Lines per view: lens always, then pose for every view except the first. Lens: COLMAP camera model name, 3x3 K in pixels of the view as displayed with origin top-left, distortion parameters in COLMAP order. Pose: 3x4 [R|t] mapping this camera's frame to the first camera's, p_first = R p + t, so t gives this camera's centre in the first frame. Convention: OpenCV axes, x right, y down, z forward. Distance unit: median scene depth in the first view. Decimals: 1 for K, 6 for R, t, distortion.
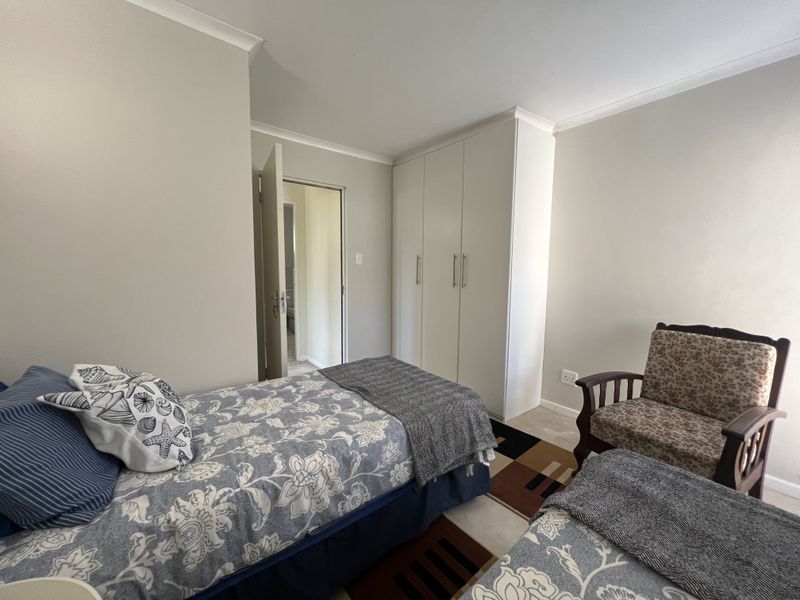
lens RADIAL K [[321.8, 0, 397.1], [0, 321.8, 301.2], [0, 0, 1]] dist [-0.004530, 0.000191]
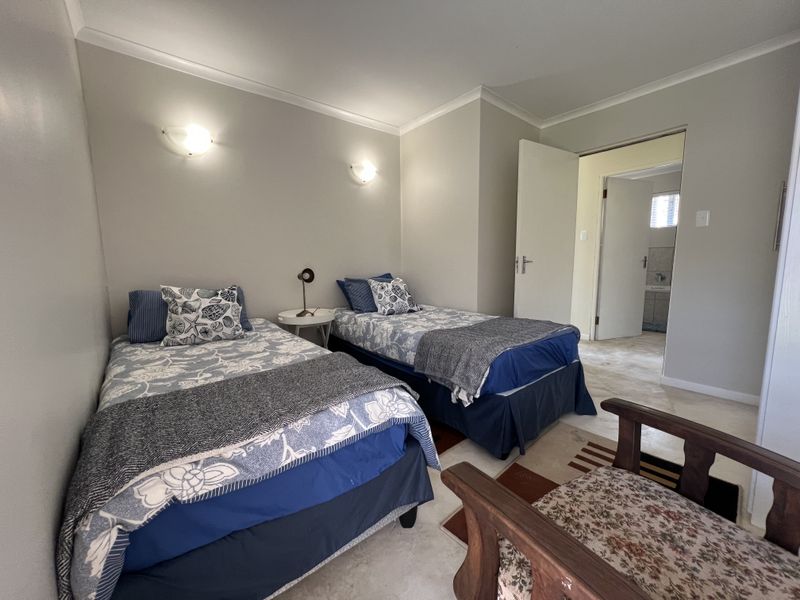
lens RADIAL K [[321.8, 0, 398.2], [0, 321.8, 301.7], [0, 0, 1]] dist [-0.004530, 0.000191]
pose [[0.002934, 0.113113, -0.993578, 1.776827], [-0.091834, 0.989414, 0.112367, 0.094962], [0.995770, 0.090914, 0.013291, 1.001127]]
